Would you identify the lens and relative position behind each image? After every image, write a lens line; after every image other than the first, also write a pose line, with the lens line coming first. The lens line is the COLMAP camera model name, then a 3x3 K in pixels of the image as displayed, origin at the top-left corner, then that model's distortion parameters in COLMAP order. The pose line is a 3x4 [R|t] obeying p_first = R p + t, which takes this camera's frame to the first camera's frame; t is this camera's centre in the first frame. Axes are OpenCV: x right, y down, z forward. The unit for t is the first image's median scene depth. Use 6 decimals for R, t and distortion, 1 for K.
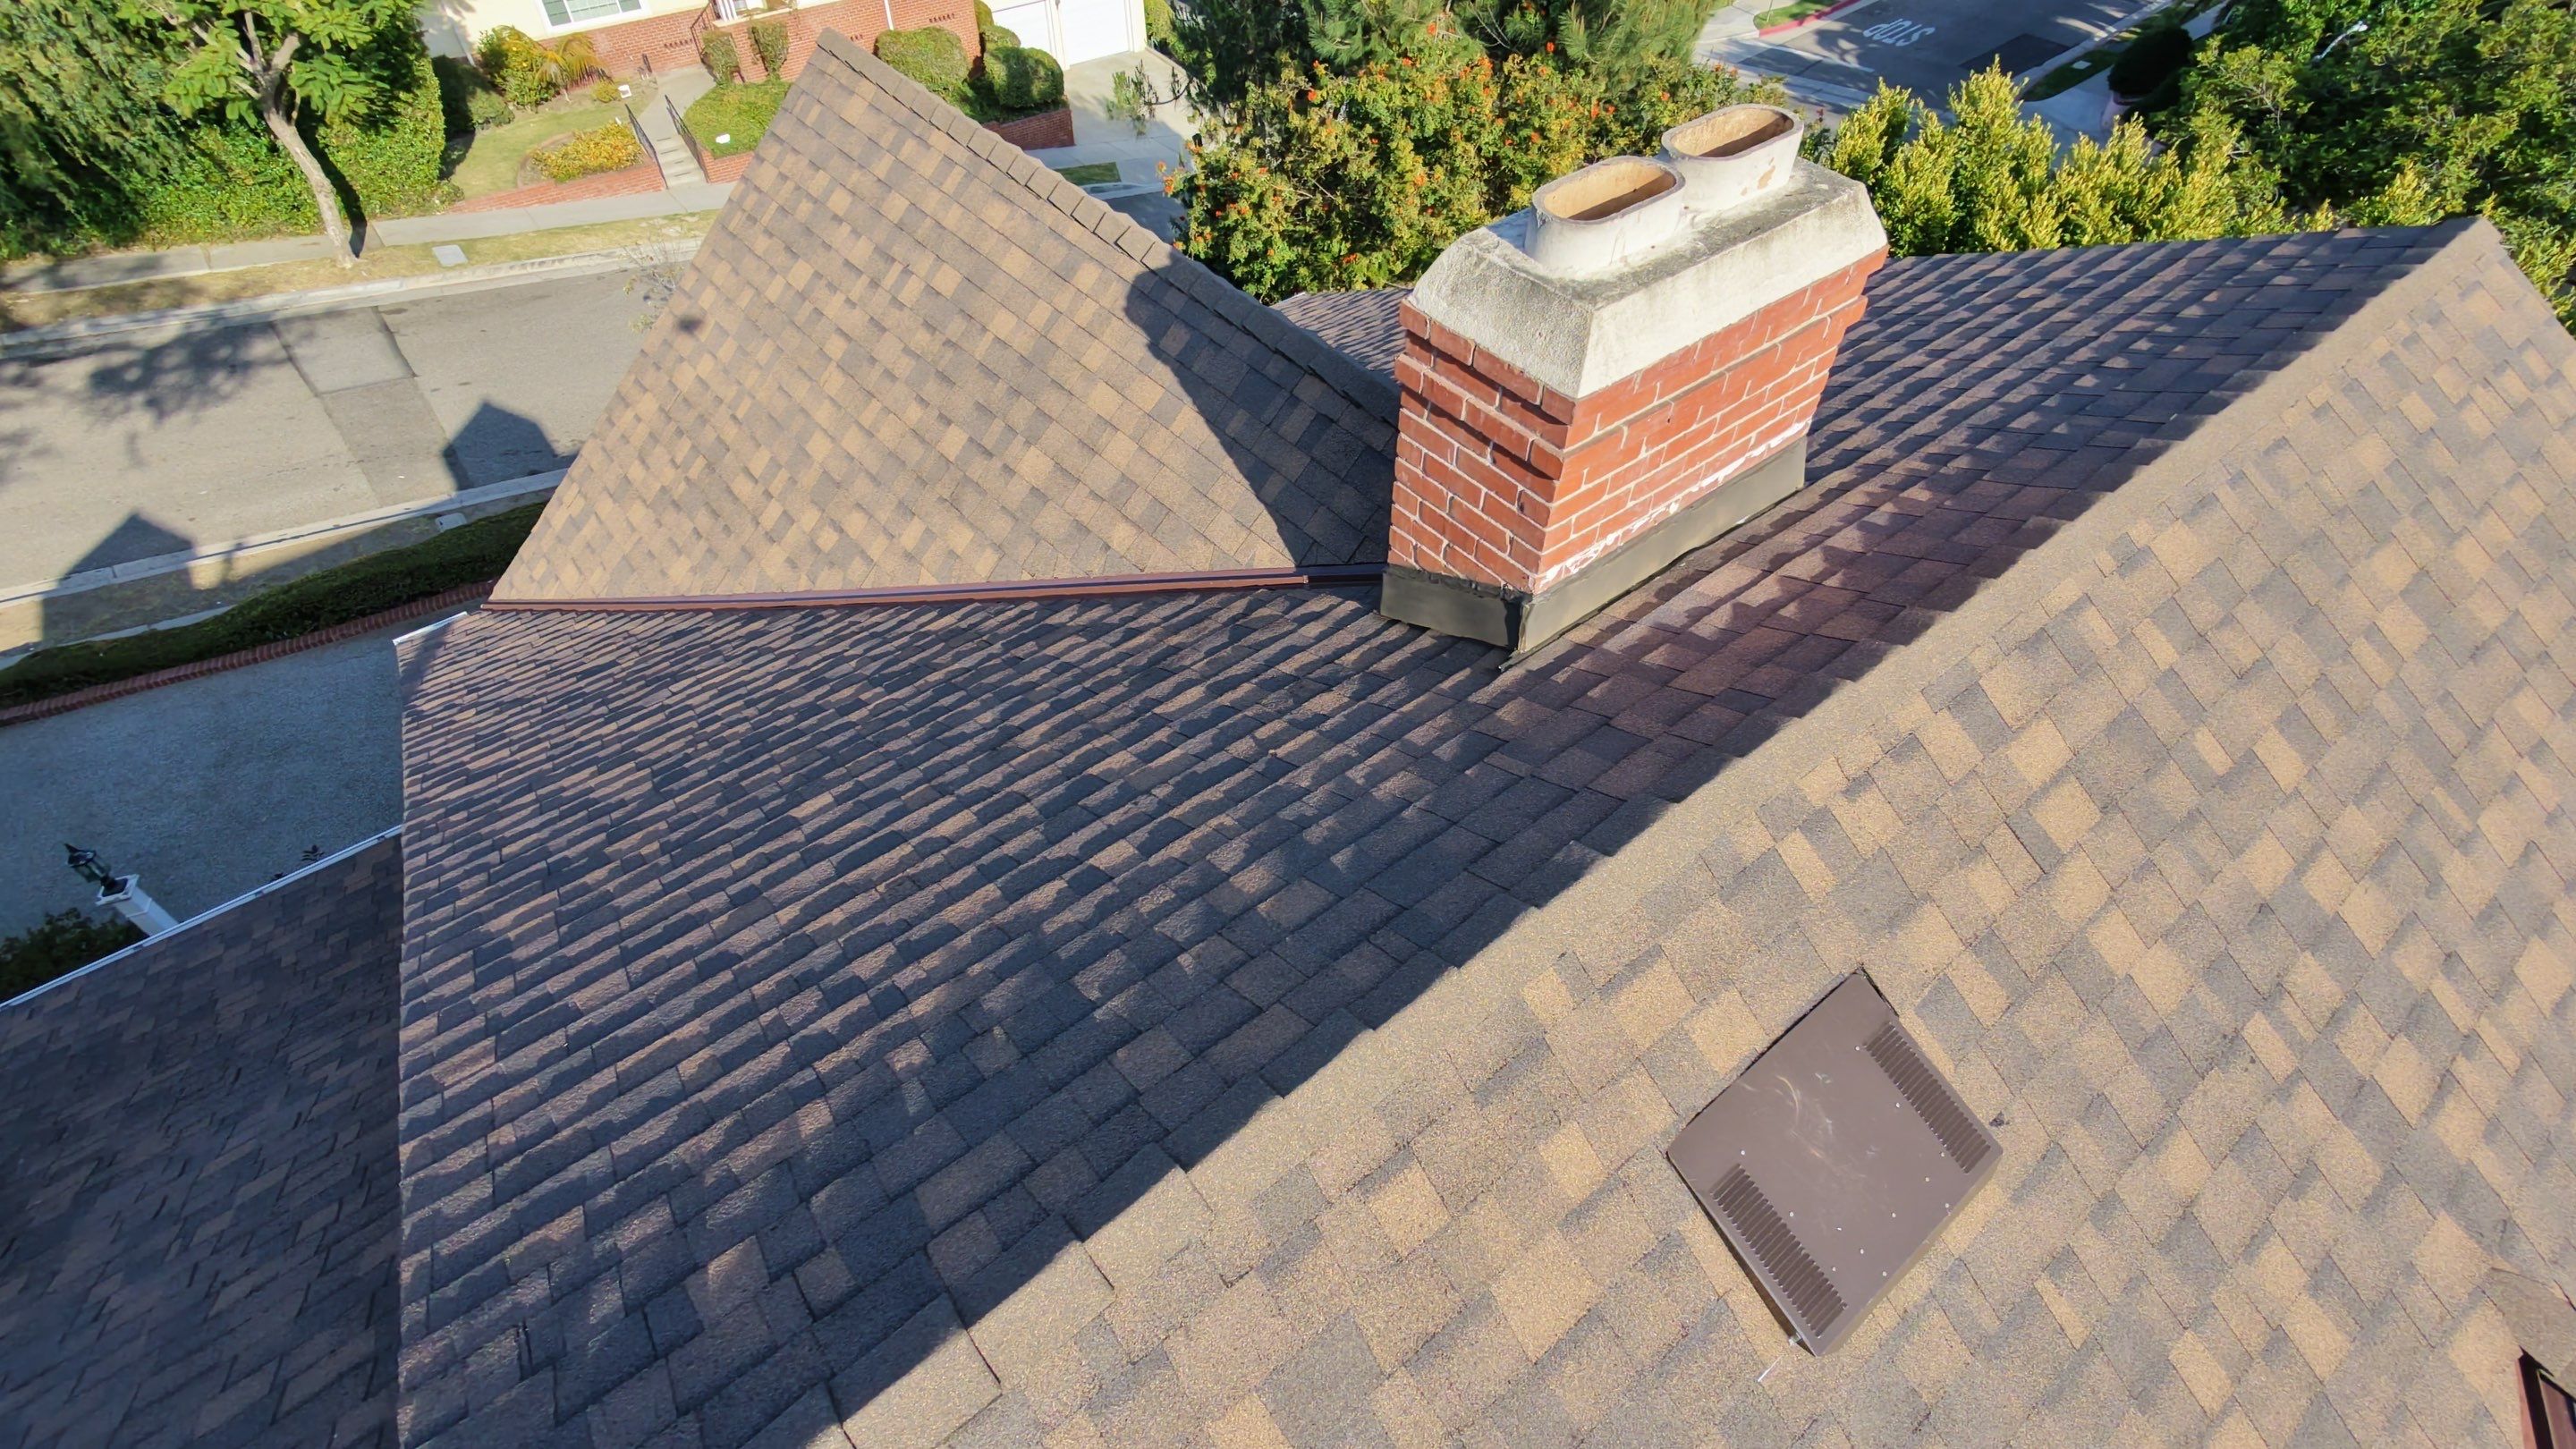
lens RADIAL K [[1229.0, 0, 1288.0], [0, 1229.0, 724.5], [0, 0, 1]] dist [-0.001150, 0.001106]
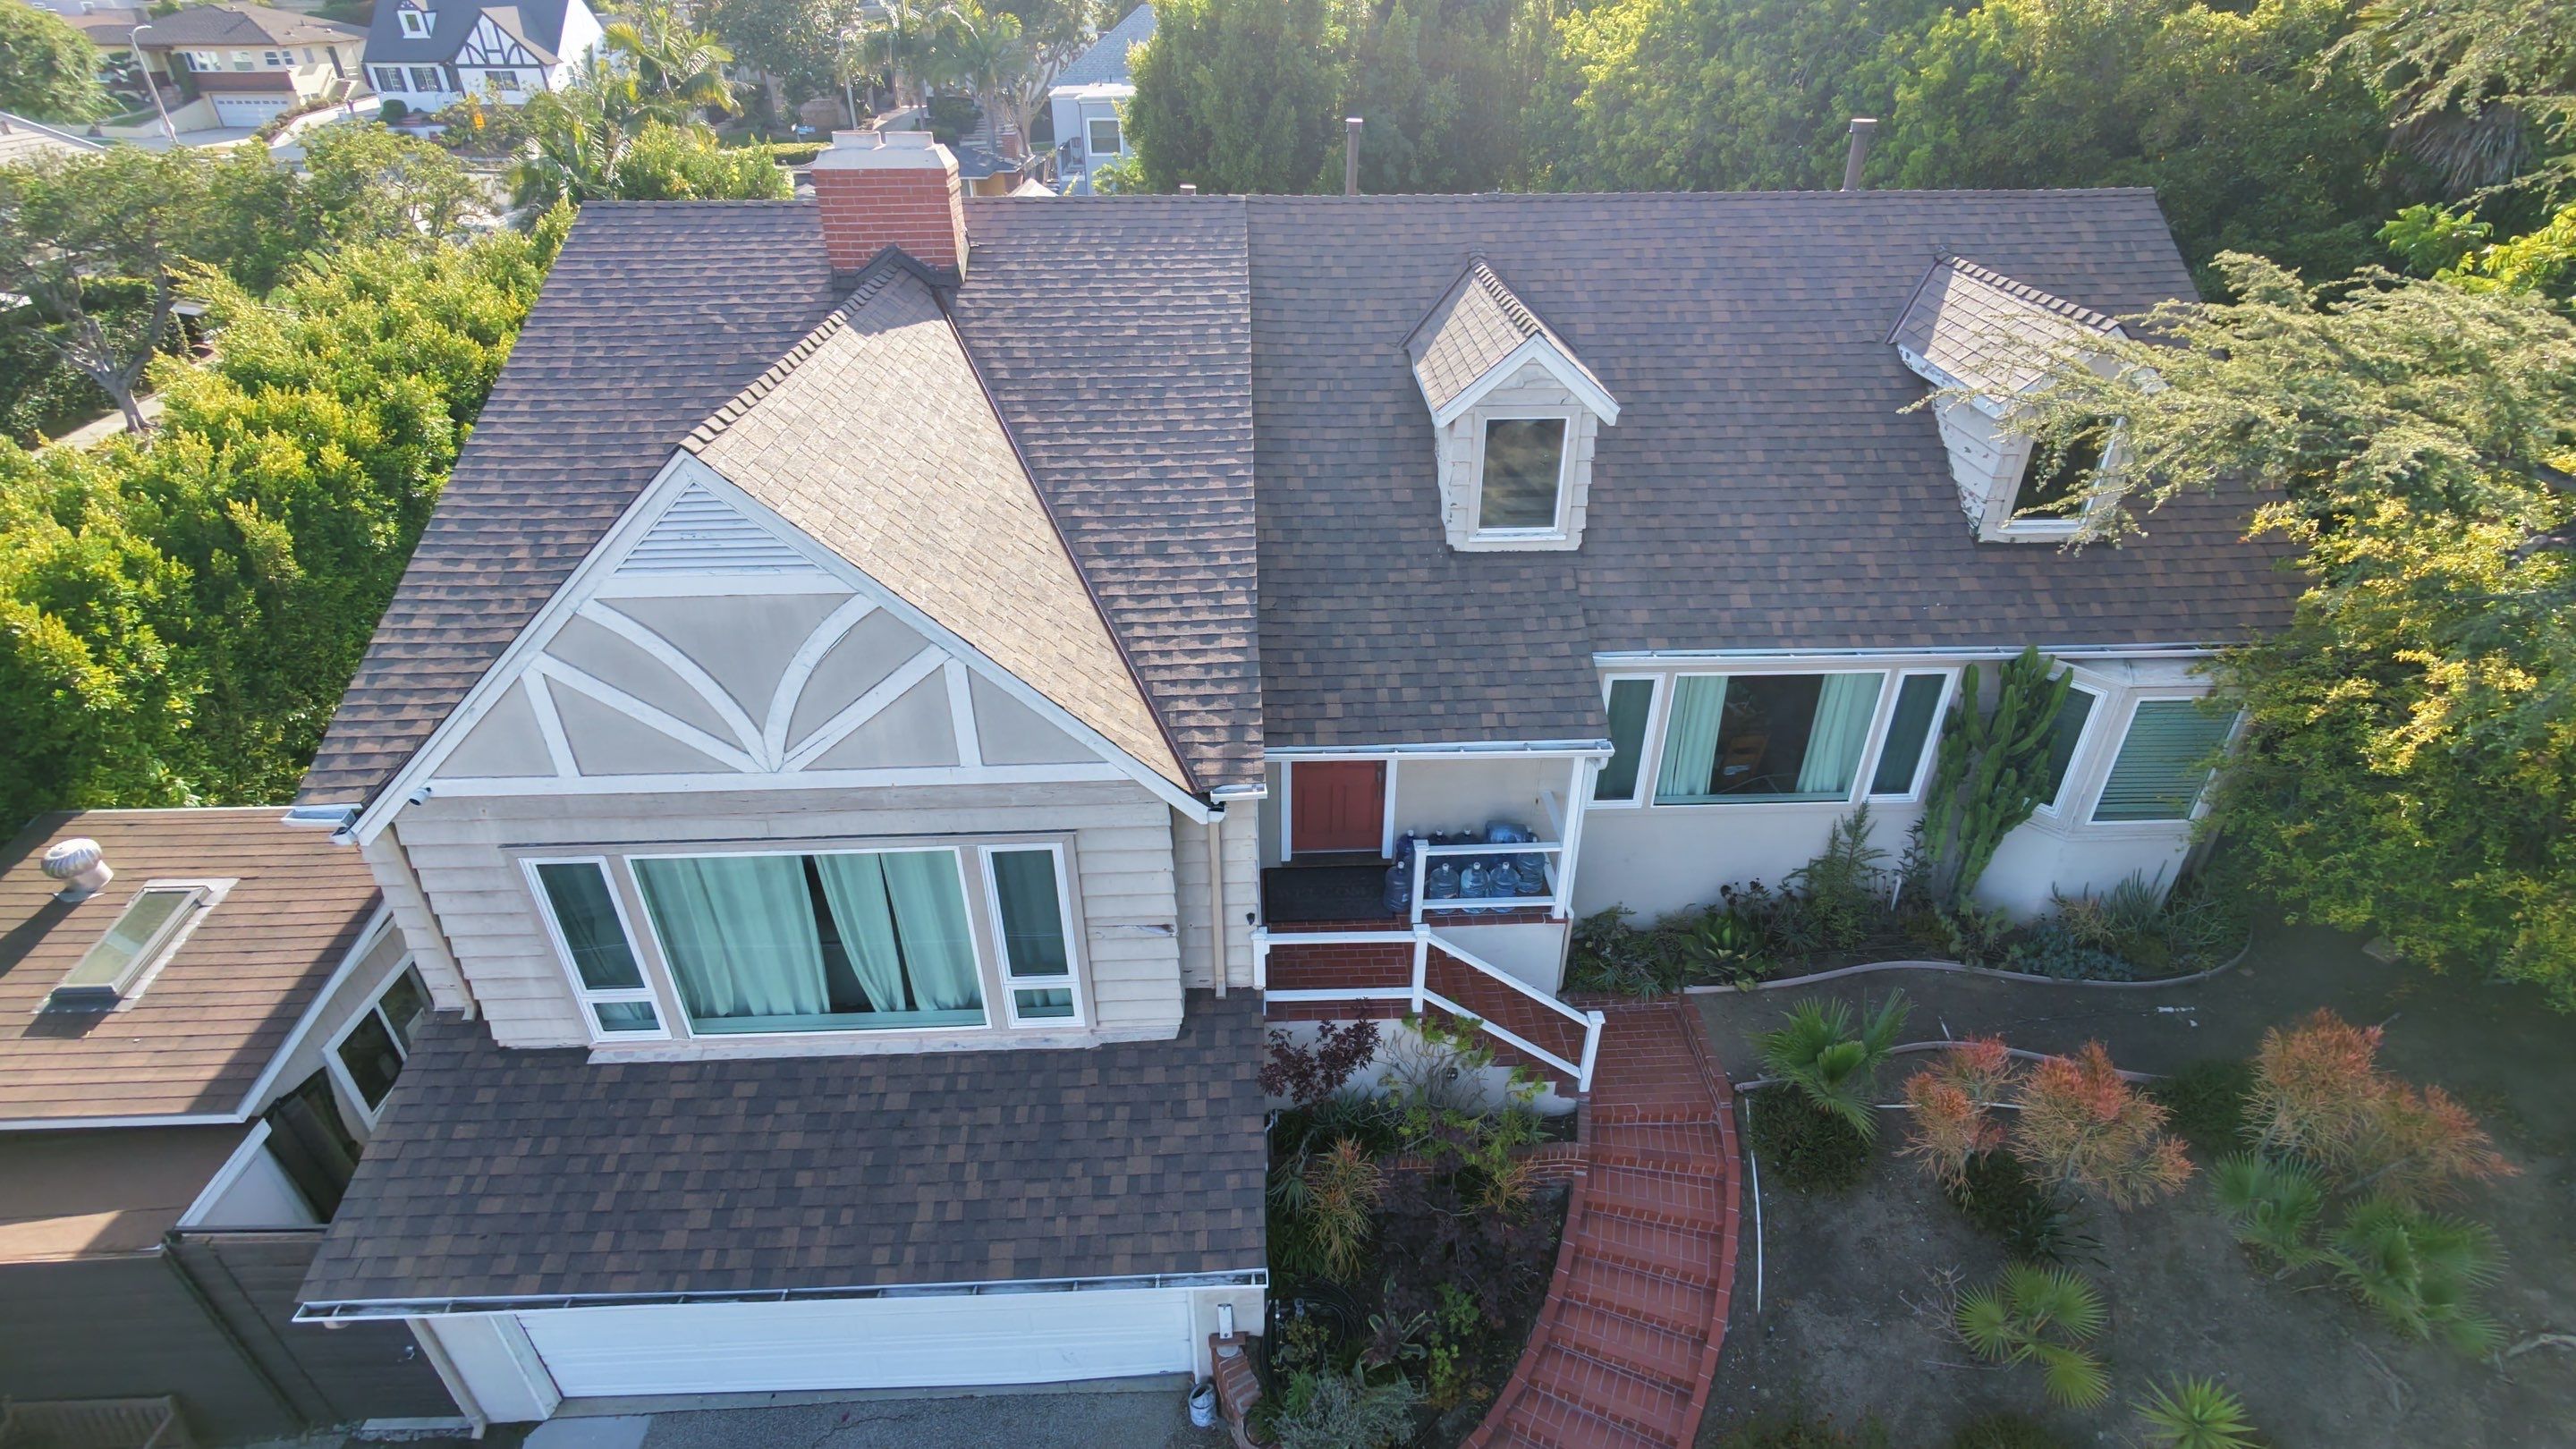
lens RADIAL K [[1229.0, 0, 1288.0], [0, 1229.0, 724.5], [0, 0, 1]] dist [-0.001150, 0.001106]
pose [[-0.806419, -0.312067, 0.502298, -0.448890], [0.430378, 0.272801, 0.860439, -0.378282], [-0.405542, 0.910052, -0.085685, 0.347461]]
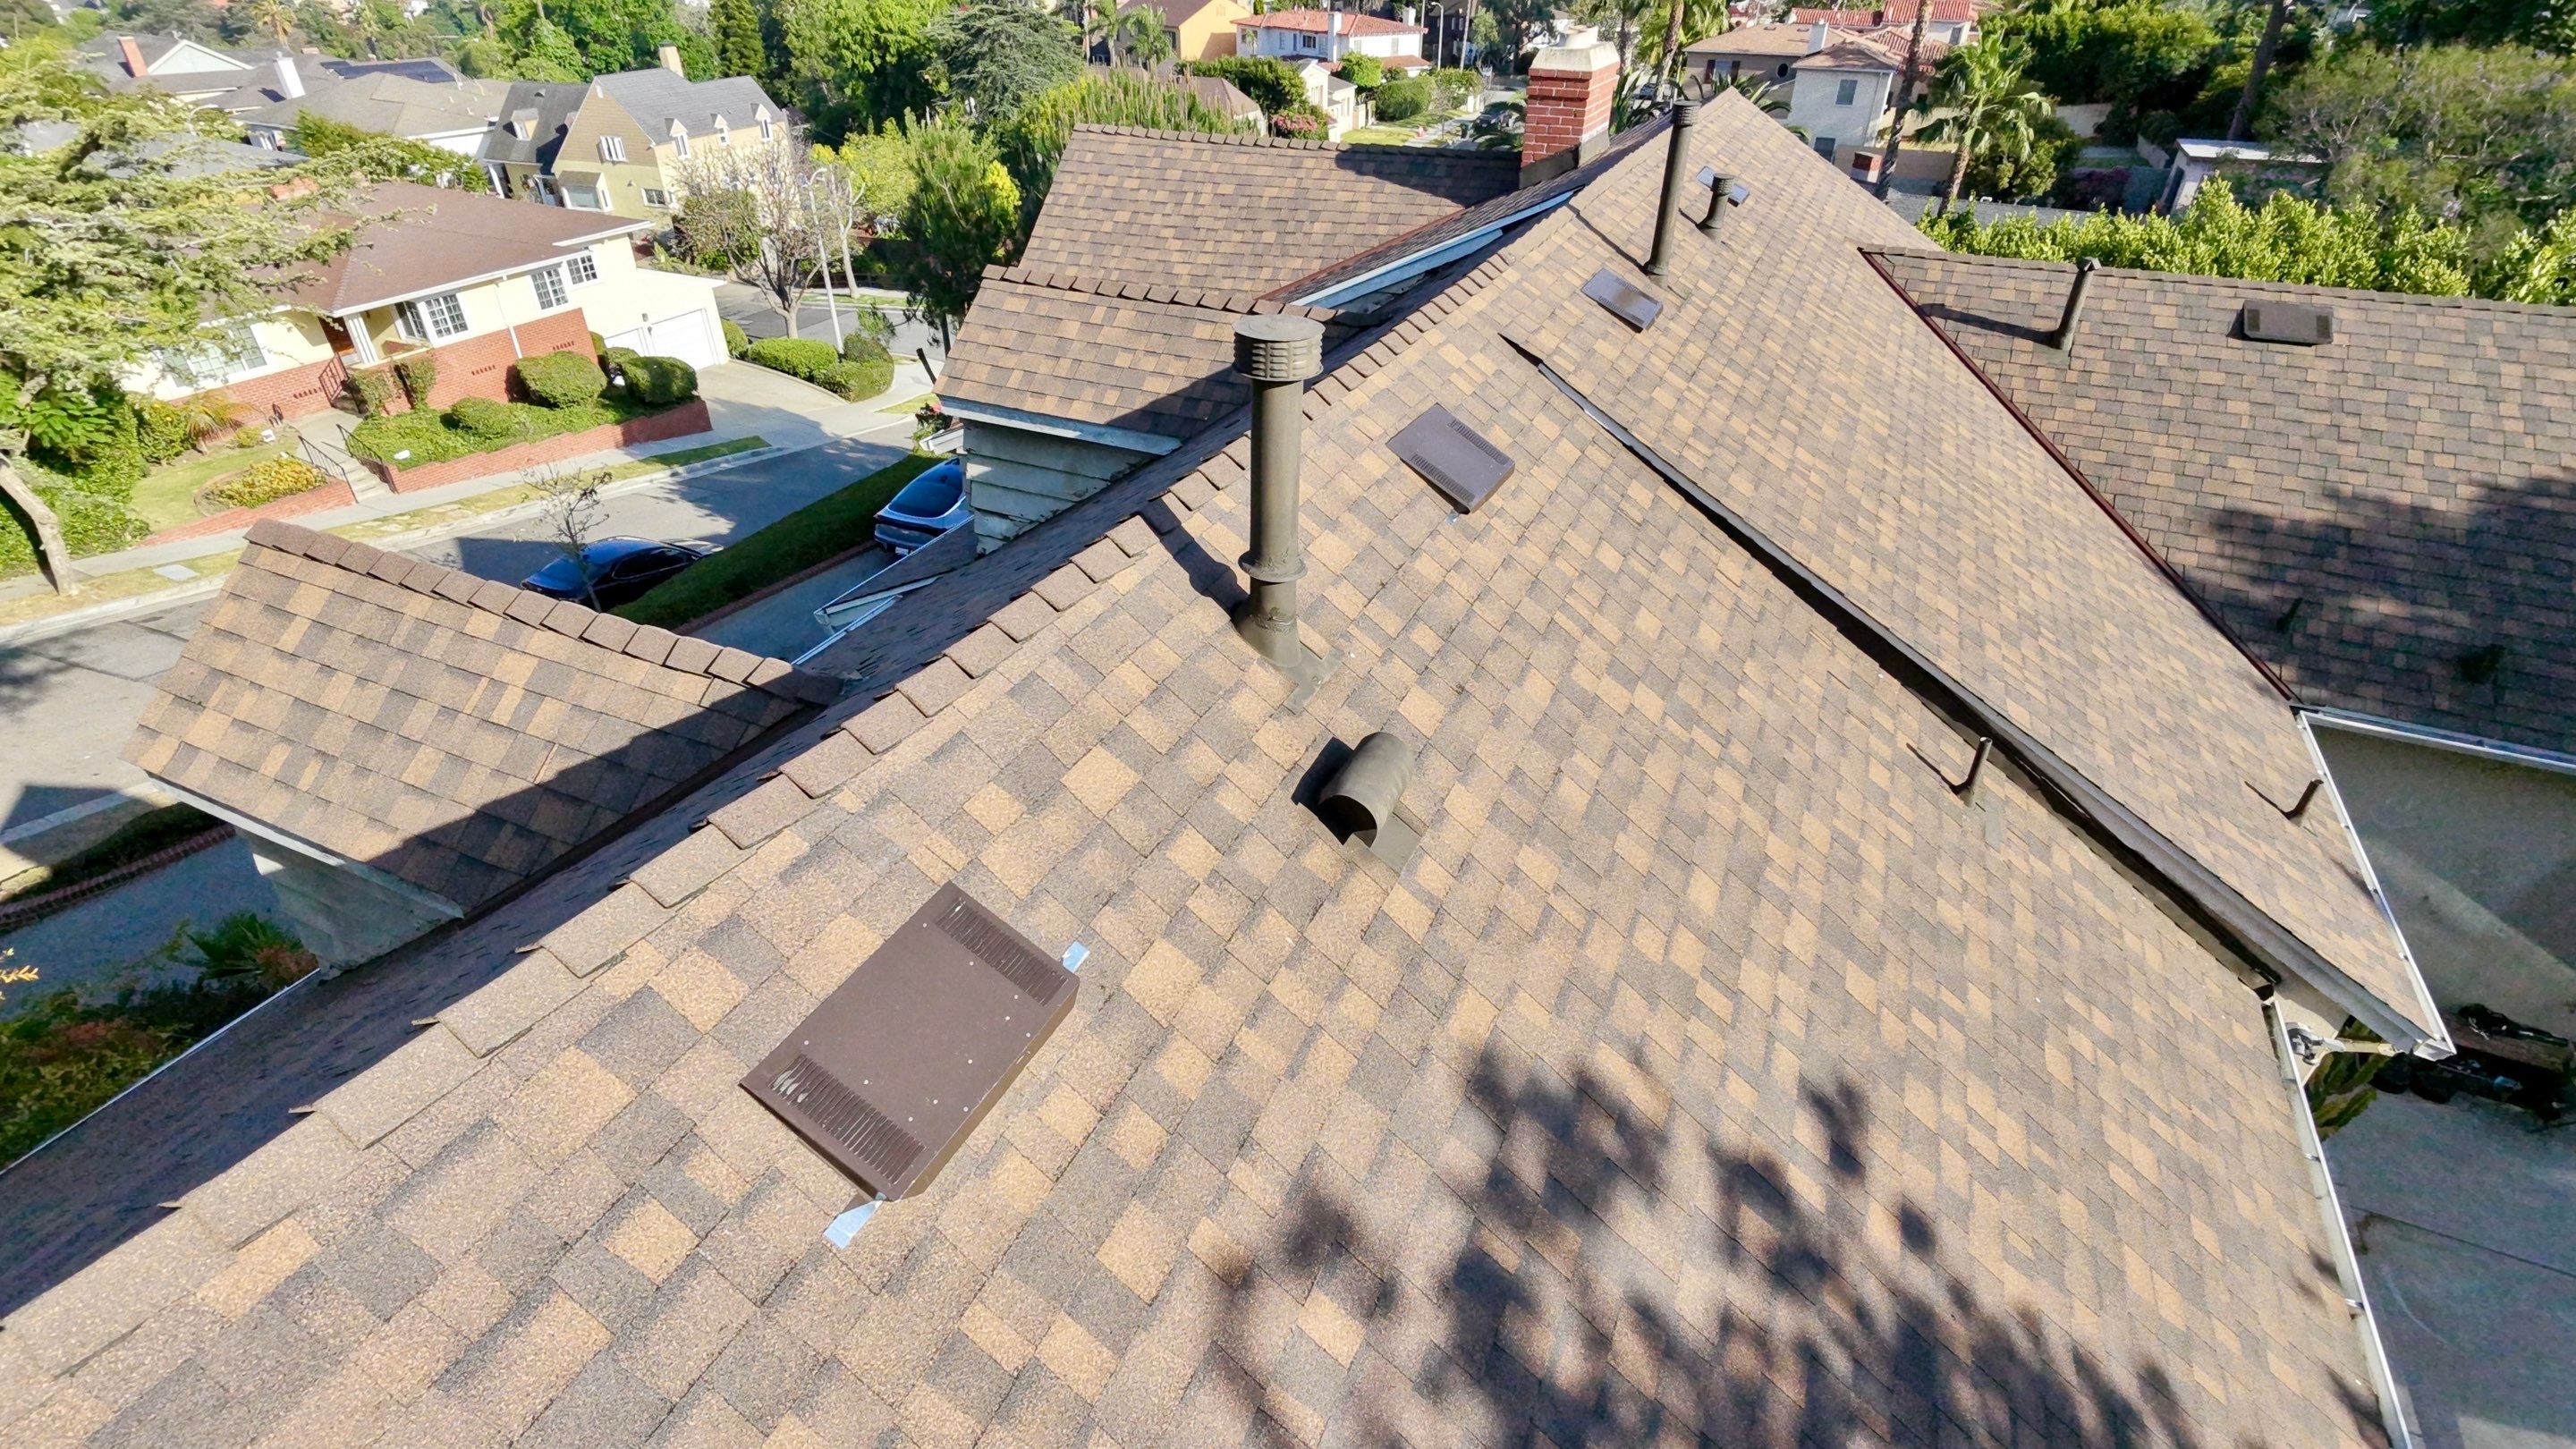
lens RADIAL K [[1229.0, 0, 1288.0], [0, 1229.0, 724.5], [0, 0, 1]] dist [-0.001150, 0.001106]
pose [[0.891245, -0.248108, 0.379637, -0.342681], [0.330655, 0.928405, -0.169504, 0.261759], [-0.310401, 0.276599, 0.909475, -0.220004]]
